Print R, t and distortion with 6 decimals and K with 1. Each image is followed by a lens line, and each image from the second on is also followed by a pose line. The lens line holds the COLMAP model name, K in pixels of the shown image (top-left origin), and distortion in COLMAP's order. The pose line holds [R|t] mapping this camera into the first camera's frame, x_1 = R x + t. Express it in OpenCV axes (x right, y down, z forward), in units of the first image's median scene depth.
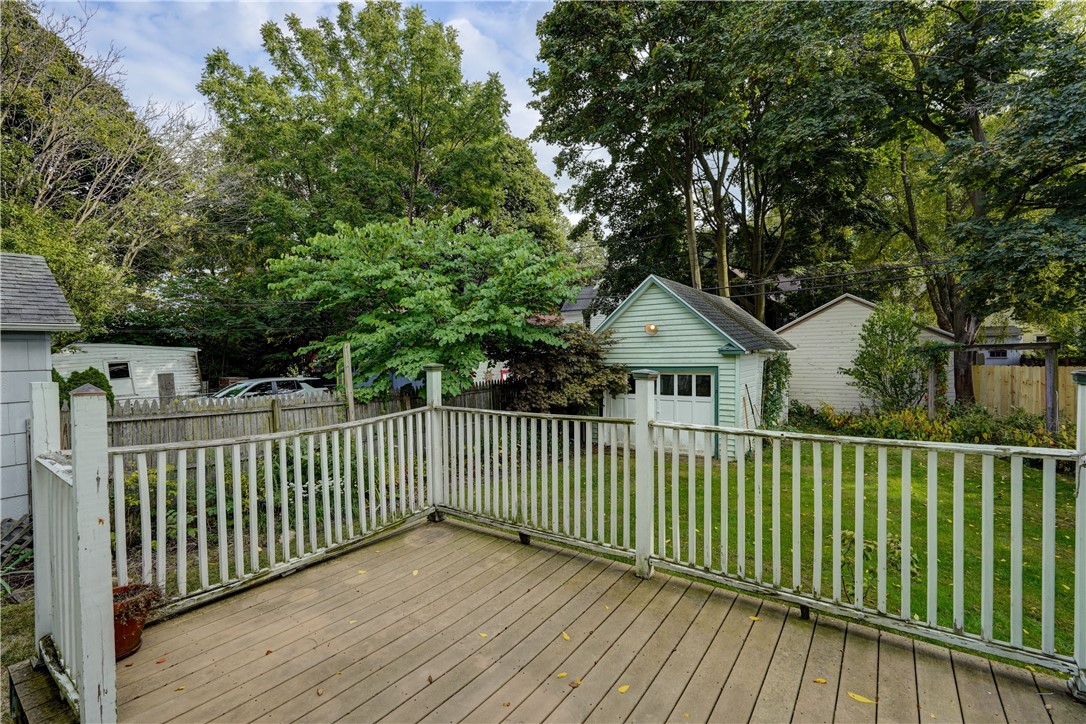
lens RADIAL K [[478.6, 0, 543.5], [0, 478.6, 368.2], [0, 0, 1]] dist [0.001128, 0.000612]
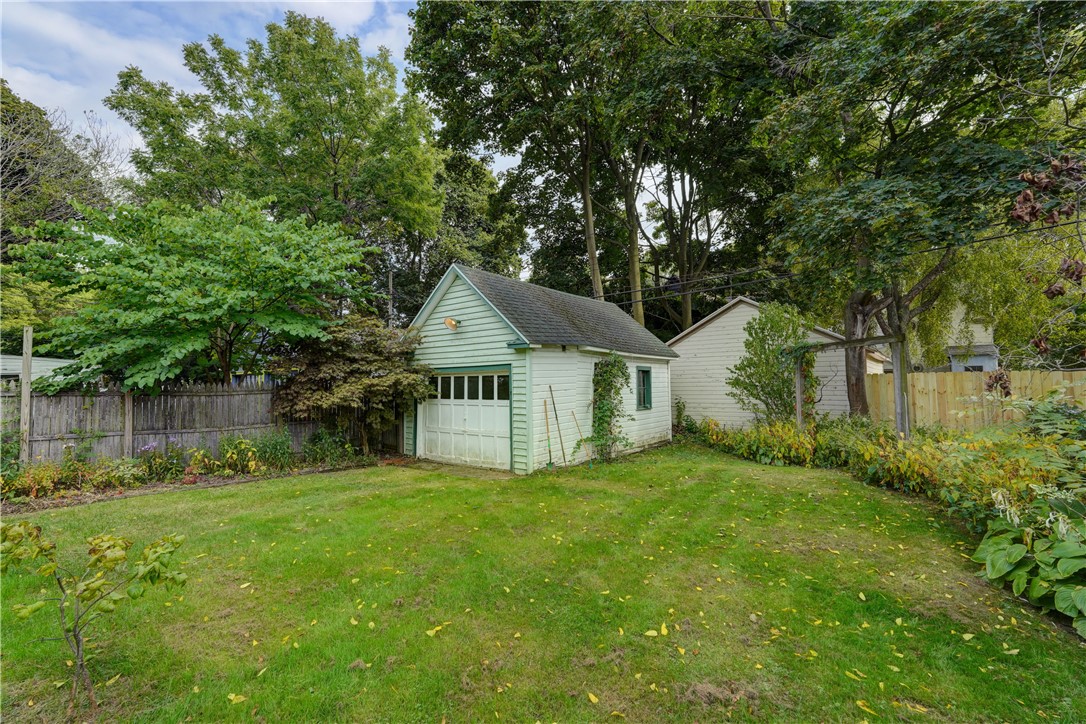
lens RADIAL K [[478.6, 0, 543.5], [0, 478.6, 368.2], [0, 0, 1]] dist [0.001128, 0.000612]
pose [[0.998842, 0.003162, -0.048004, 0.245199], [-0.006301, 0.997840, -0.065393, 0.031945], [0.047693, 0.065619, 0.996704, 0.073567]]
